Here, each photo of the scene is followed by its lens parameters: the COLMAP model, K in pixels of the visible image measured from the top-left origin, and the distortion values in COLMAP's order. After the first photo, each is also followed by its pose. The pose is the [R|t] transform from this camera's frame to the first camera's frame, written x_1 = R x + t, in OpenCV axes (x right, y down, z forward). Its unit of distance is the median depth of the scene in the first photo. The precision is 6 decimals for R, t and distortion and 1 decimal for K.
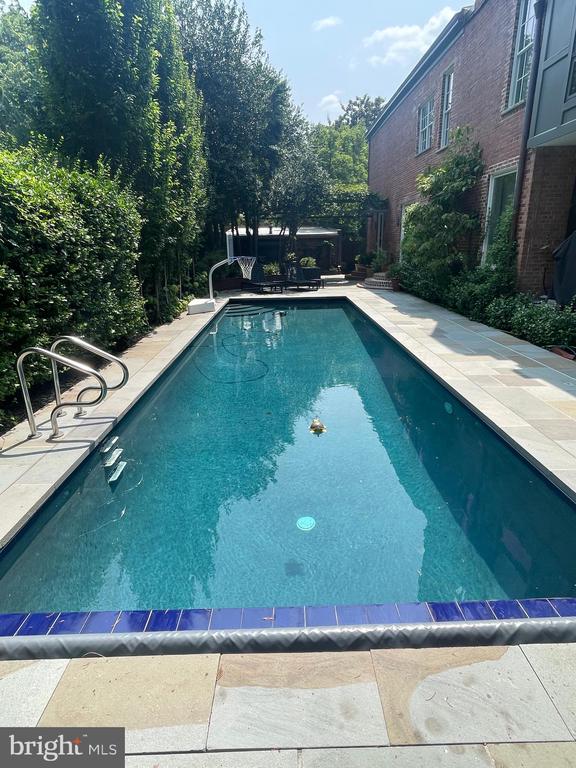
lens RADIAL K [[433.2, 0, 288.0], [0, 433.2, 386.0], [0, 0, 1]] dist [-0.018404, 0.006973]
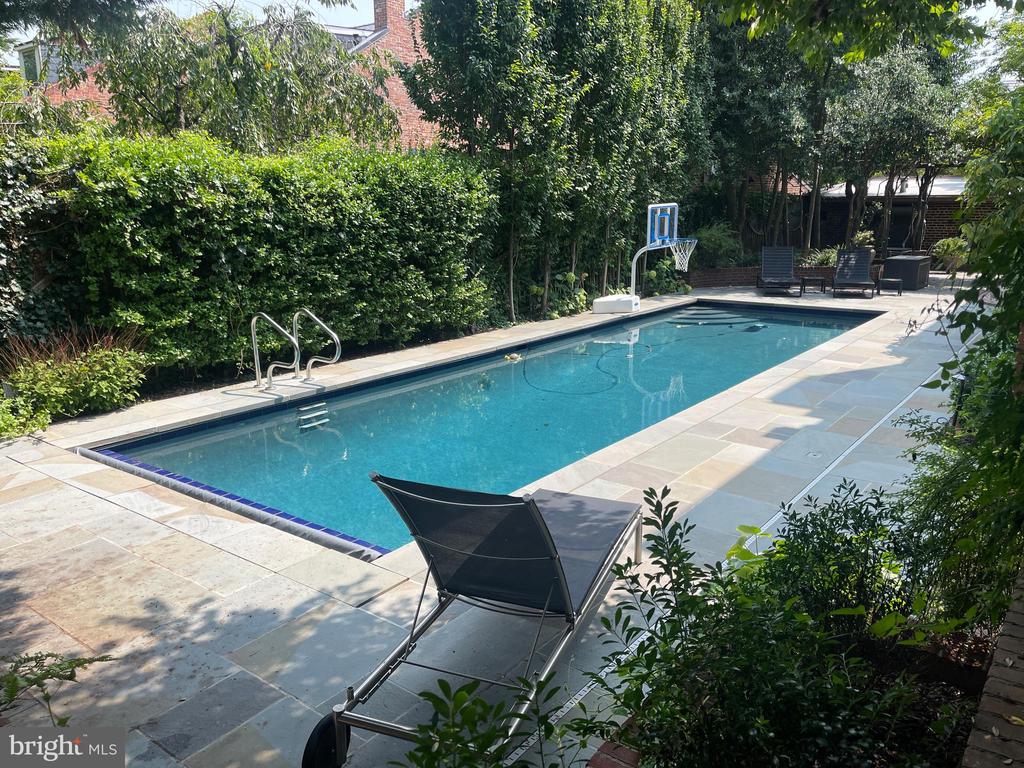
lens RADIAL K [[775.1, 0, 515.4], [0, 775.1, 389.0], [0, 0, 1]] dist [0.041461, -0.036144]
pose [[0.791137, 0.156964, -0.591156, 0.852125], [-0.201811, 0.979373, -0.010038, 0.000710], [0.577386, 0.127243, 0.806495, -0.224419]]
